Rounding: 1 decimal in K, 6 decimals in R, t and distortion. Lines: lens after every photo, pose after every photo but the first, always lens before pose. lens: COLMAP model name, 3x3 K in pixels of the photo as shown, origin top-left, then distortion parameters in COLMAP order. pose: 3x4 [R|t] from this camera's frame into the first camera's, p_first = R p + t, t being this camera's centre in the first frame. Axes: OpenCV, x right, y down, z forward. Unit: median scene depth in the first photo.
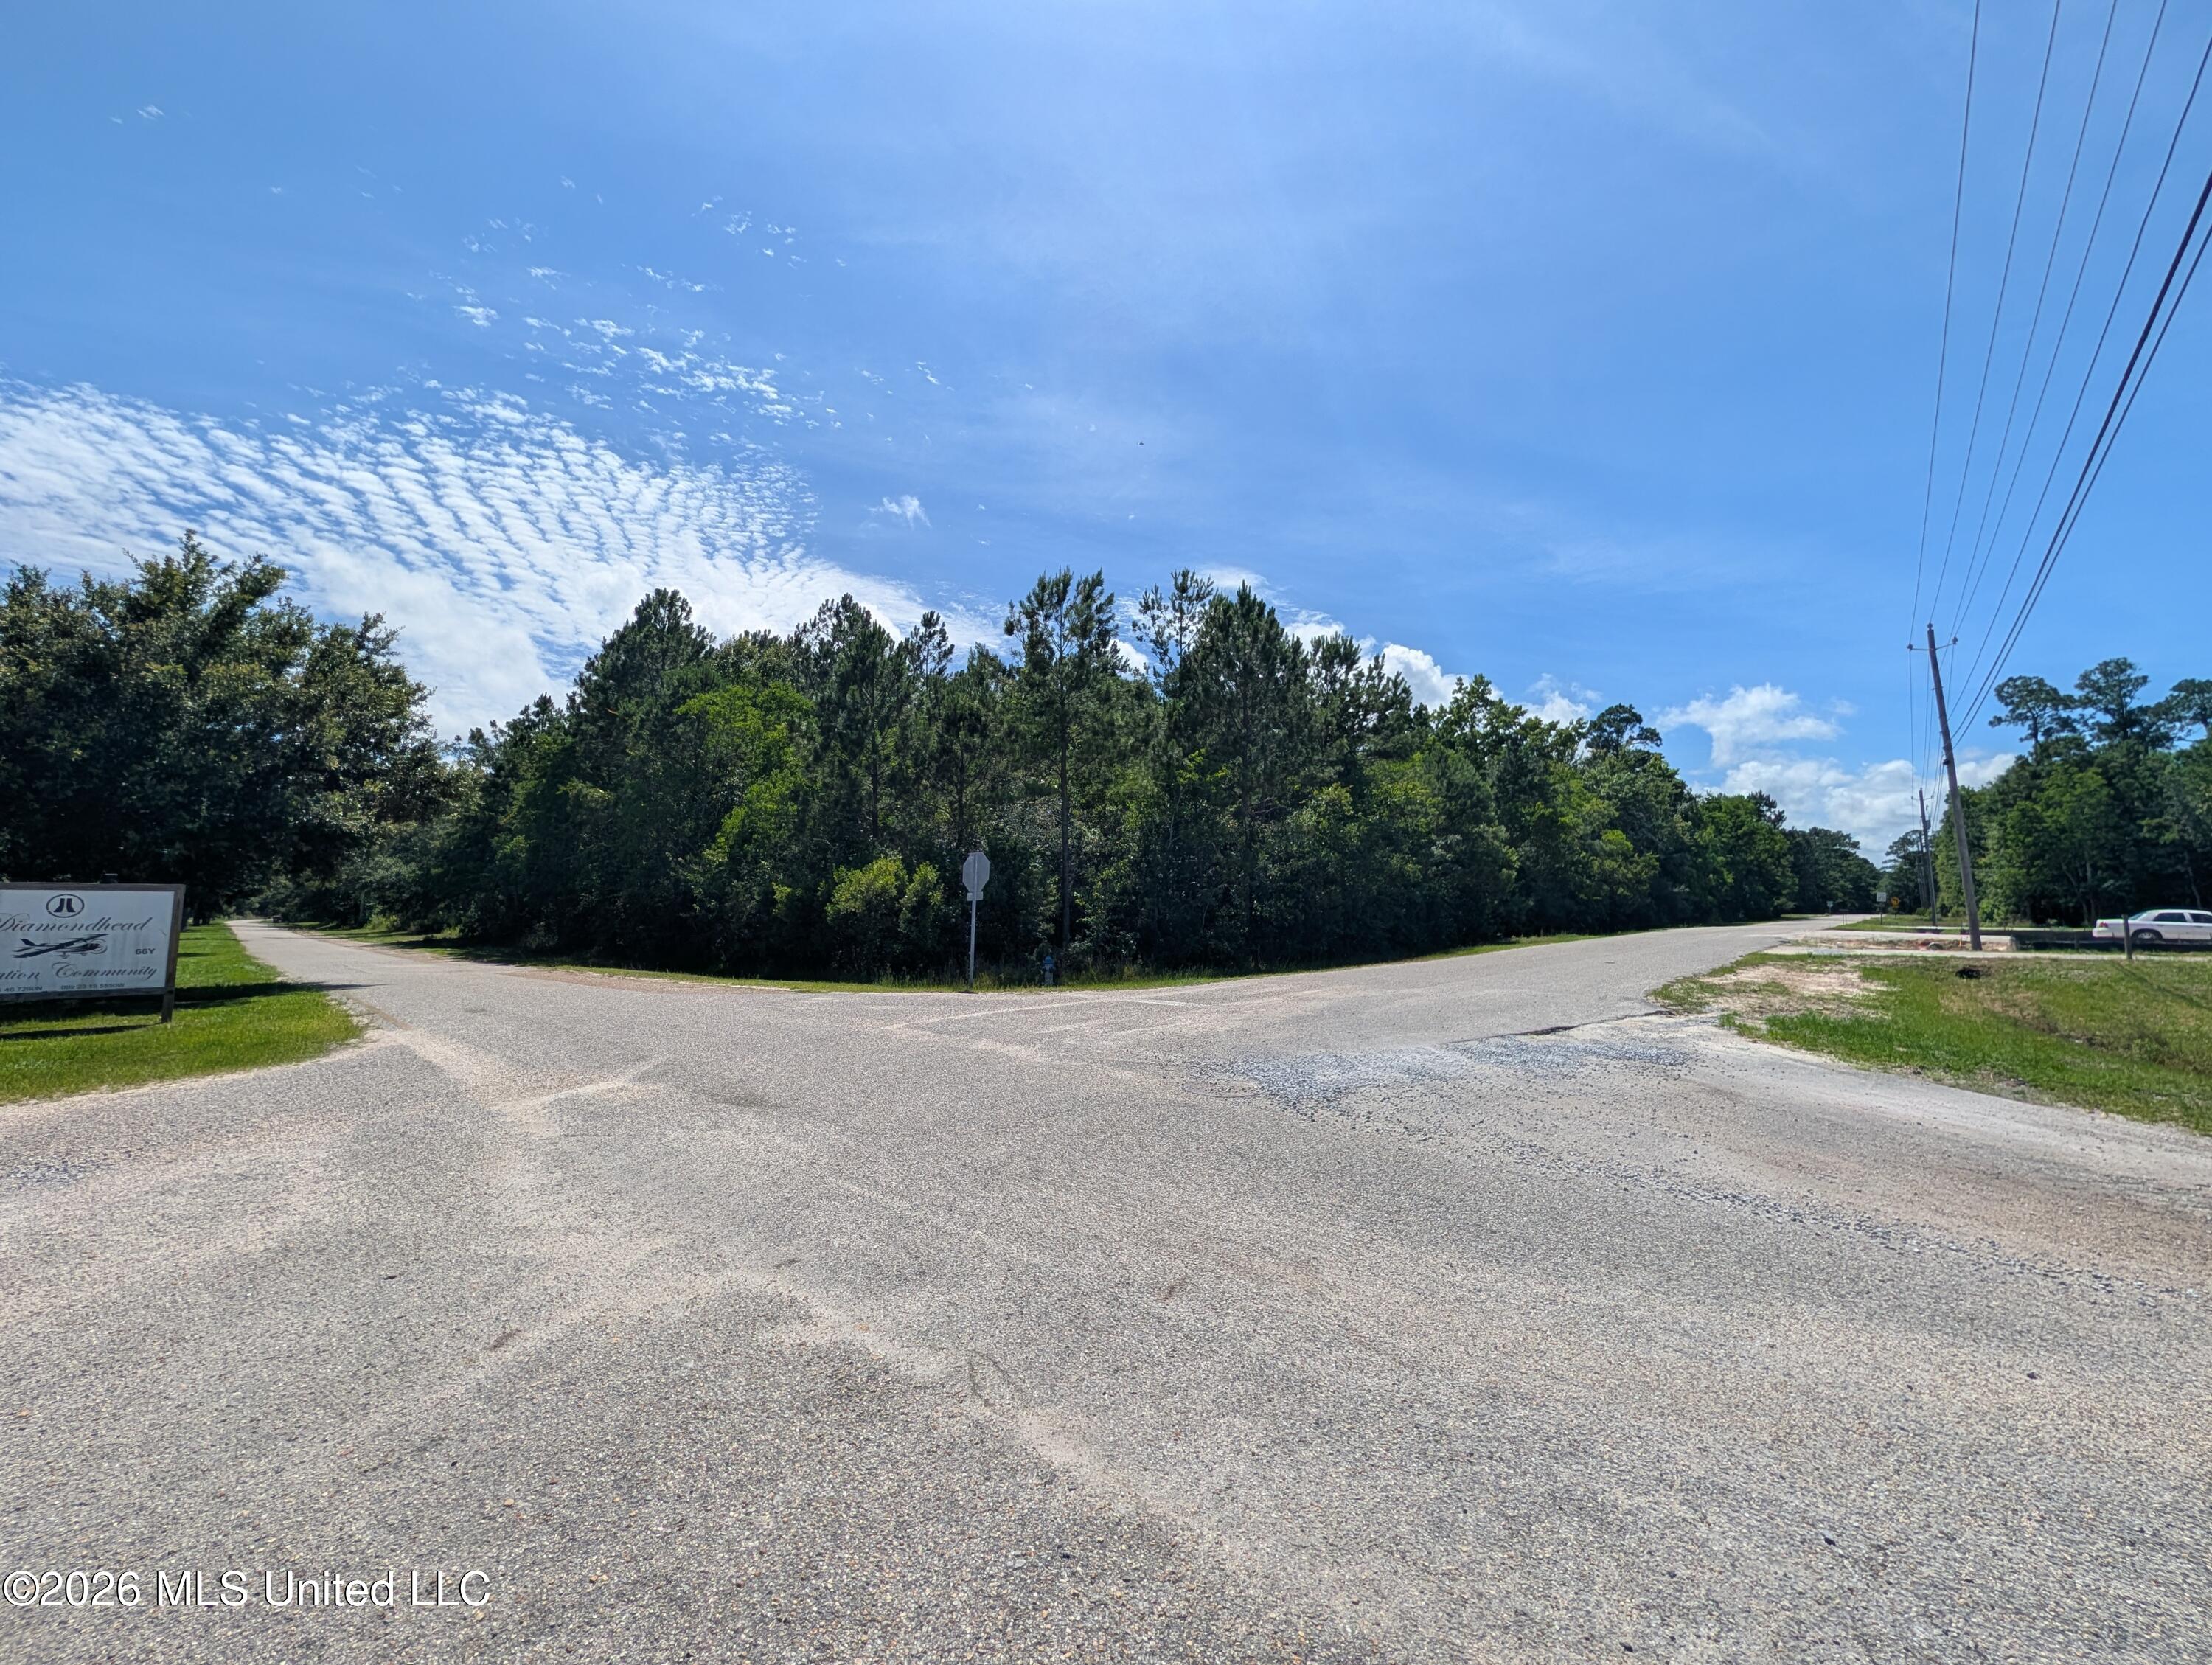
lens RADIAL K [[852.7, 0, 1099.3], [0, 852.7, 822.3], [0, 0, 1]] dist [0.000843, 0.001045]
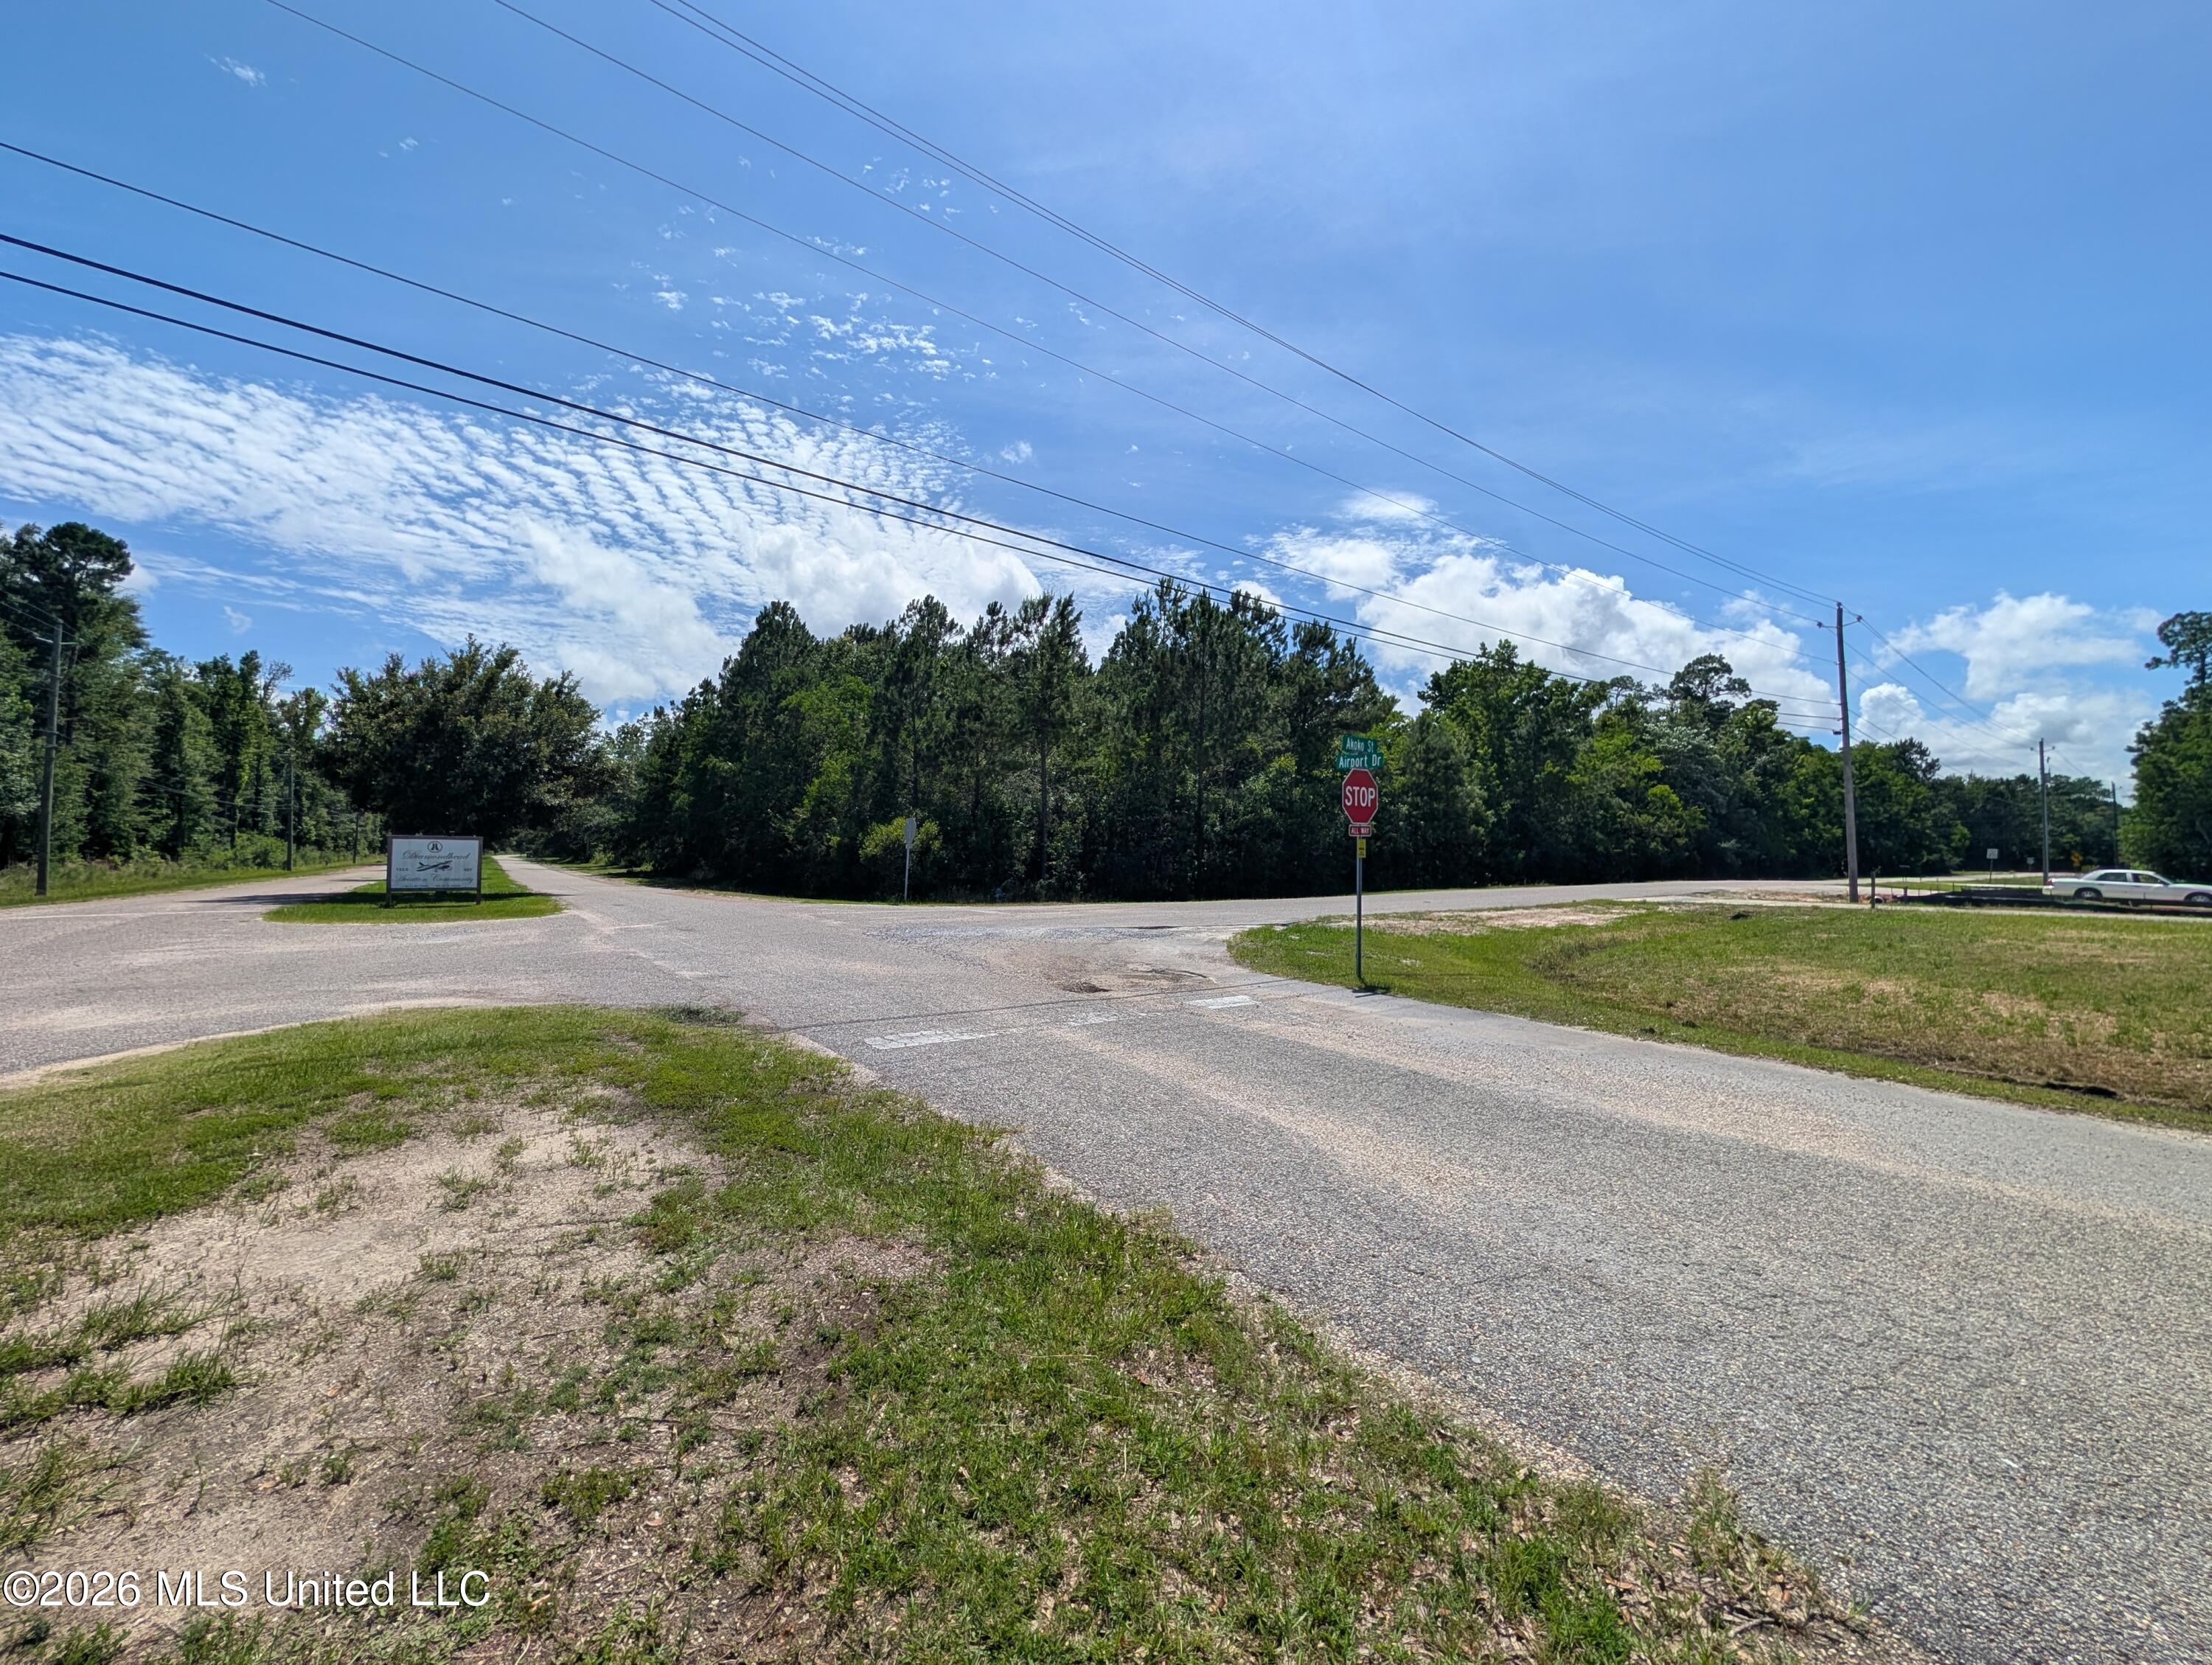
lens RADIAL K [[852.7, 0, 1102.0], [0, 852.7, 809.1], [0, 0, 1]] dist [0.000843, 0.001045]
pose [[0.984764, 0.004051, -0.173849, 0.254456], [0.004493, 0.998802, 0.048729, -0.030090], [0.173838, -0.048768, 0.983566, -0.253963]]
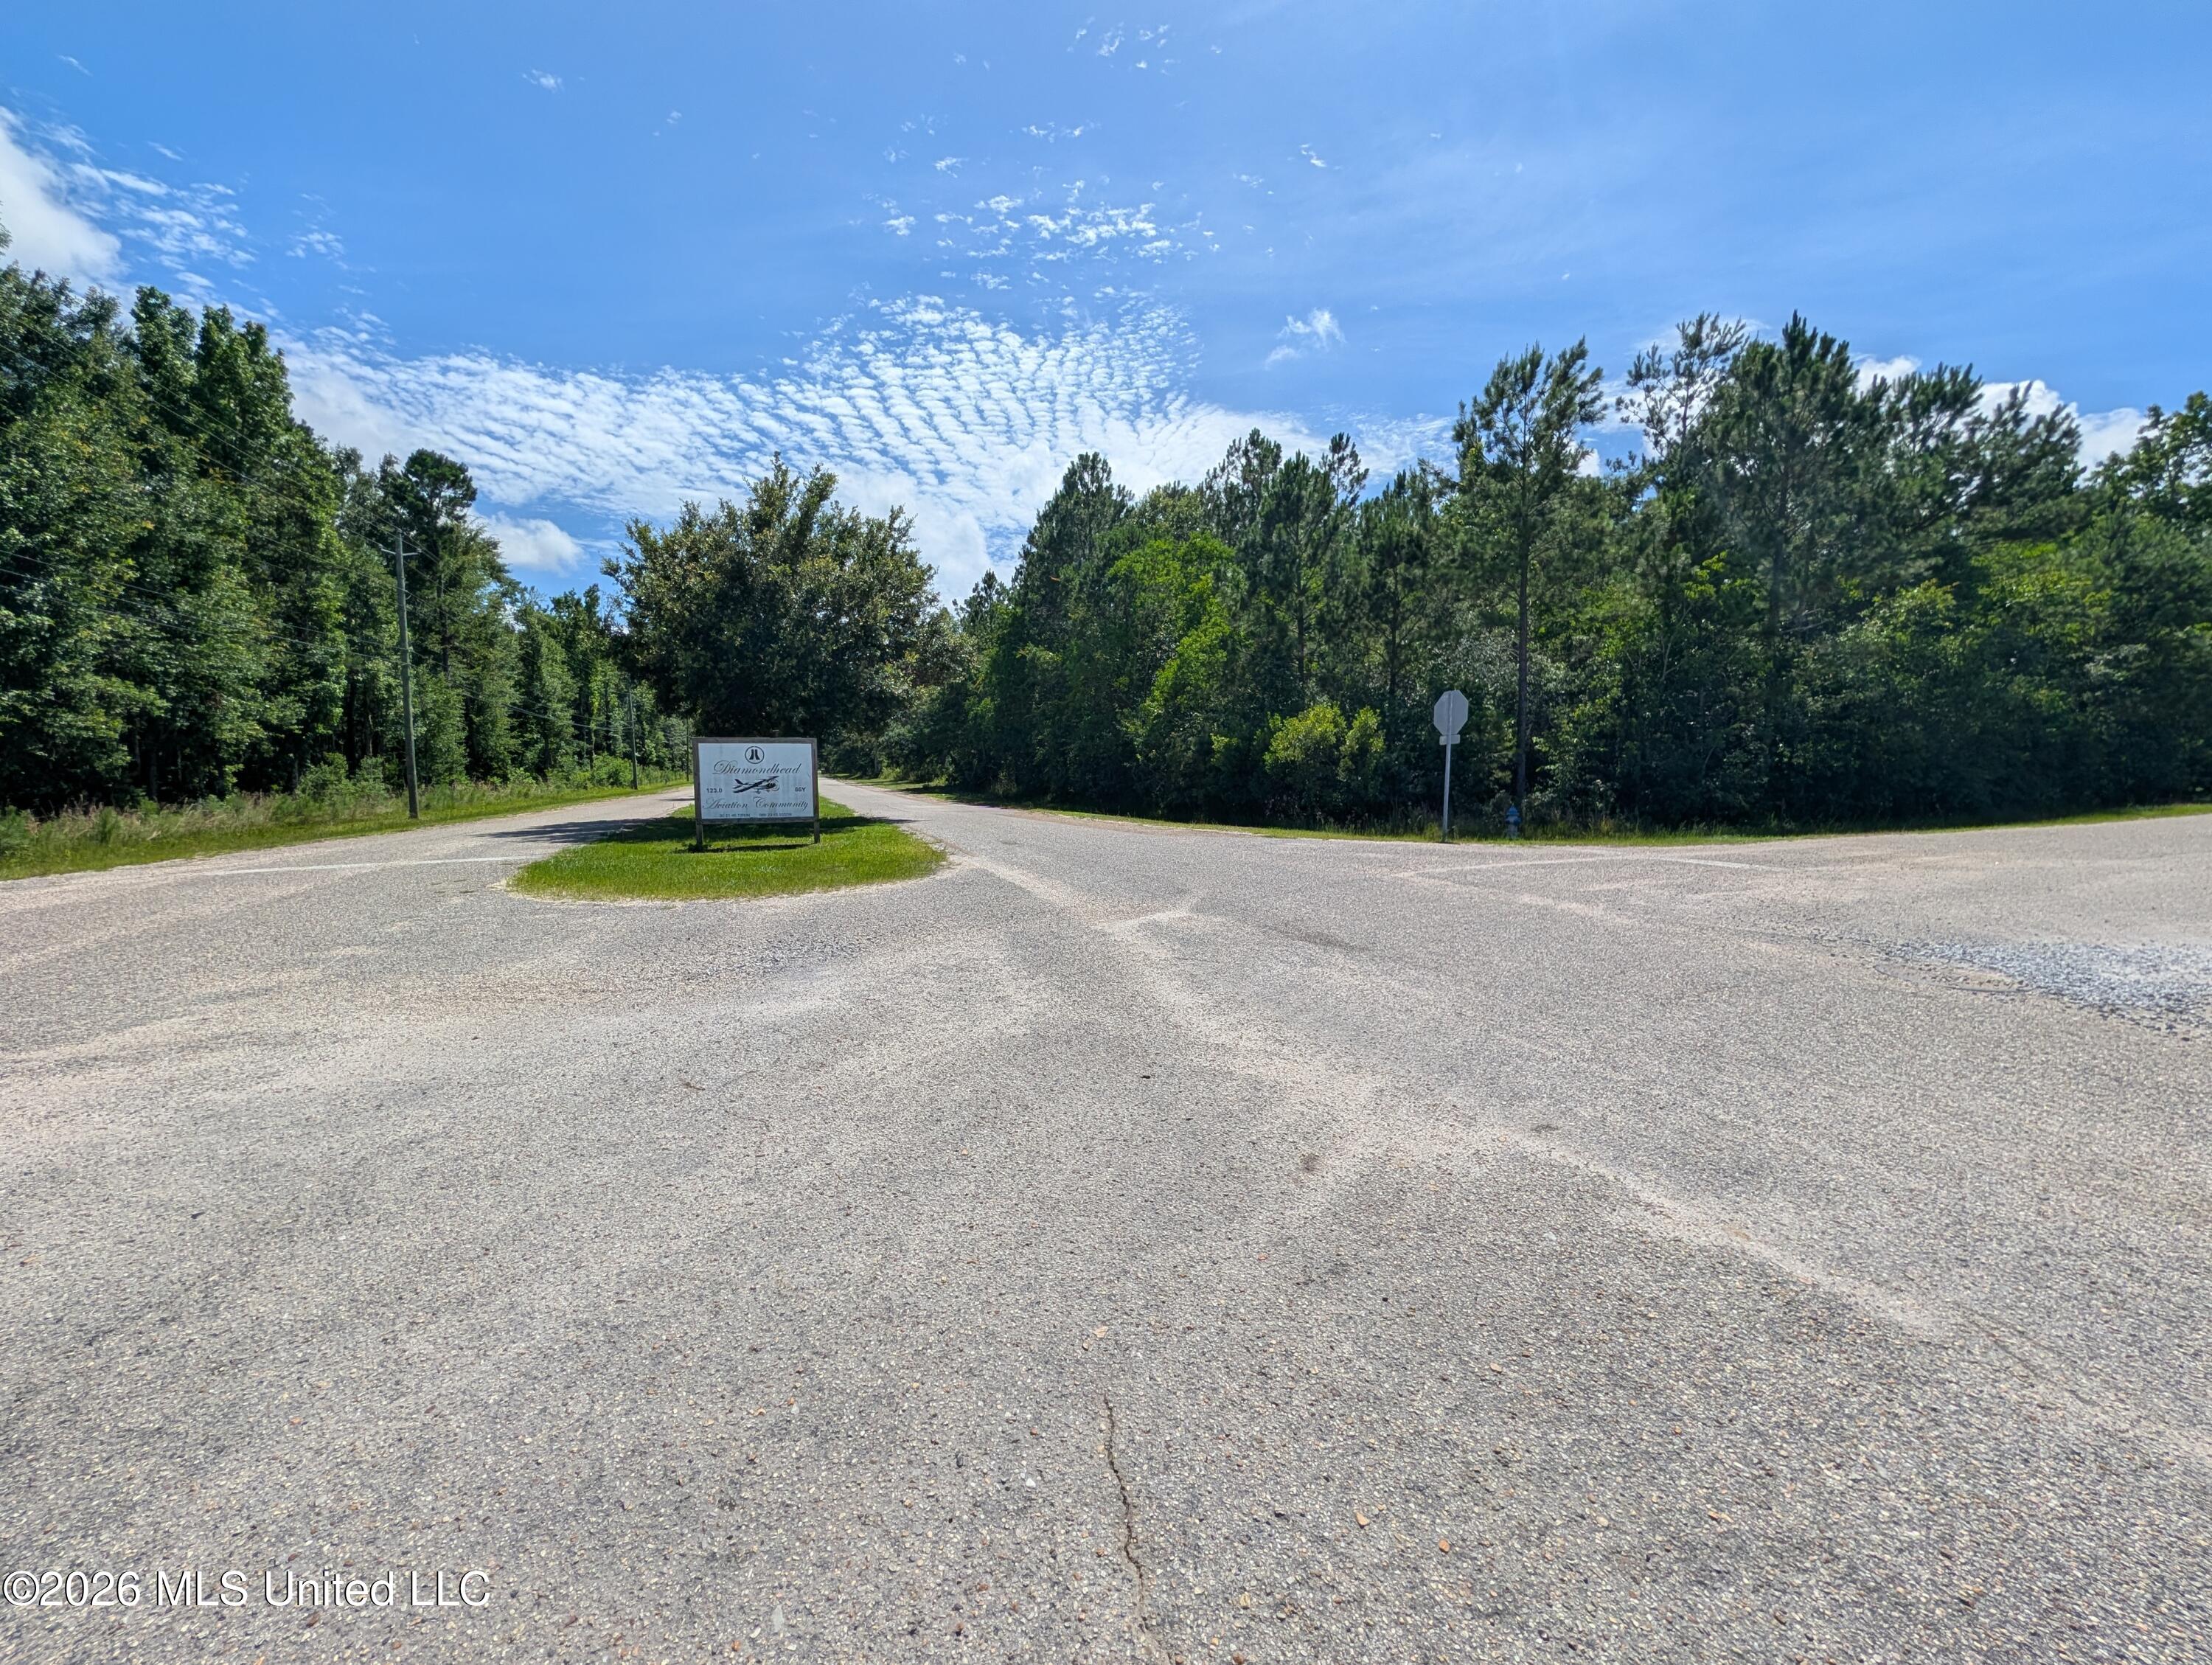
lens RADIAL K [[852.7, 0, 1099.6], [0, 852.7, 827.7], [0, 0, 1]] dist [0.000843, 0.001045]
pose [[0.901853, 0.027631, -0.431159, -0.046338], [0.049783, 0.984660, 0.167233, 0.004144], [0.429165, -0.172284, 0.886643, 0.007451]]
